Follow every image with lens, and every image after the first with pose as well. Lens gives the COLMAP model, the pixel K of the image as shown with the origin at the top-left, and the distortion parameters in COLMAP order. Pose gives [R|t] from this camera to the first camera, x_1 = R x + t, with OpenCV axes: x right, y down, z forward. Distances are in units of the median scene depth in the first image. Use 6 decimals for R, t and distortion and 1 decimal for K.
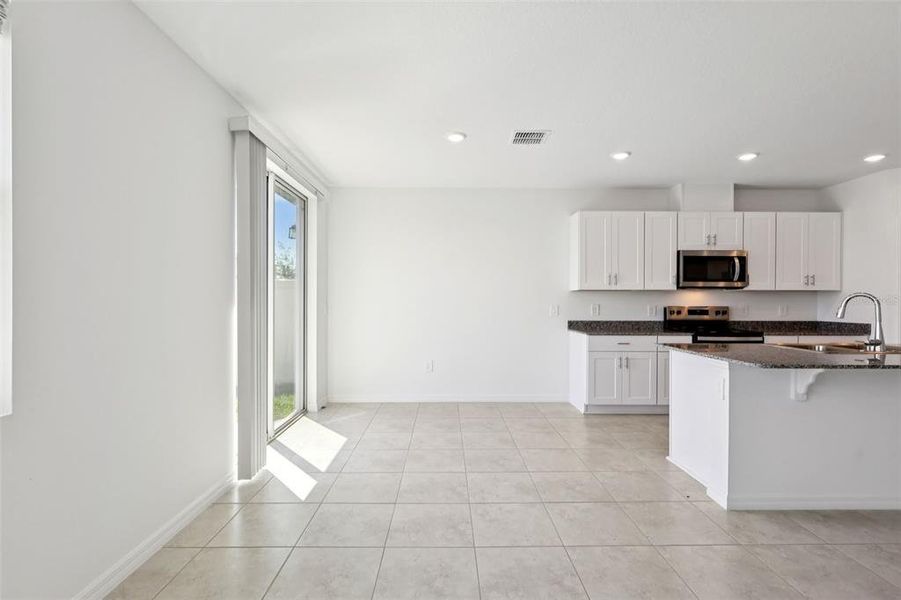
lens RADIAL K [[418.6, 0, 451.3], [0, 418.6, 303.0], [0, 0, 1]] dist [0.000154, 0.000736]
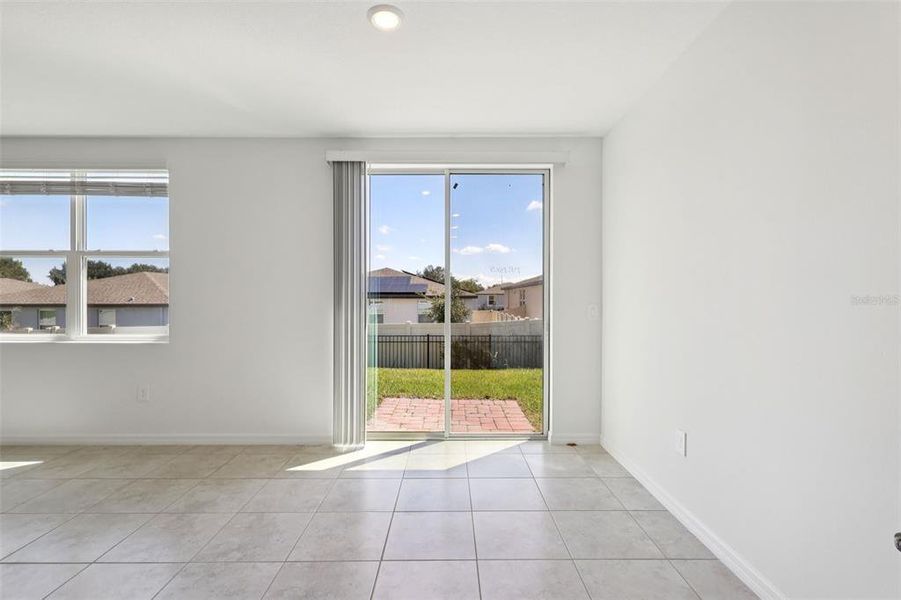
lens RADIAL K [[463.4, 0, 449.8], [0, 463.4, 292.0], [0, 0, 1]] dist [0.002767, 0.000469]
pose [[-0.010317, 0.001602, -0.999945, 0.513003], [-0.009004, 0.999958, 0.001695, -0.018753], [0.999906, 0.009021, -0.010302, 0.798043]]
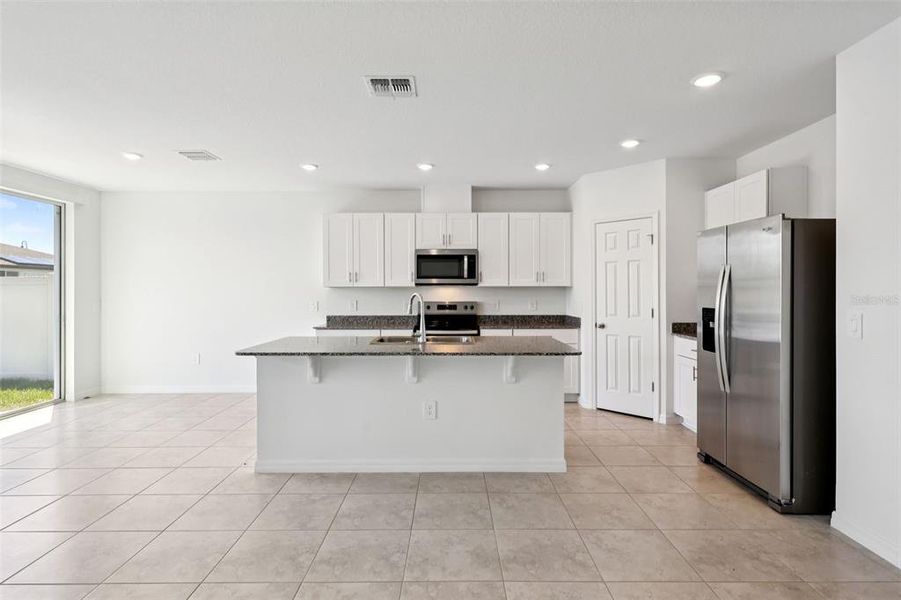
lens RADIAL K [[463.4, 0, 449.8], [0, 463.4, 292.0], [0, 0, 1]] dist [0.002767, 0.000469]
pose [[0.999823, -0.005602, -0.017934, 0.649420], [0.005536, 0.999978, -0.003682, -0.012299], [0.017955, 0.003582, 0.999832, -0.177726]]
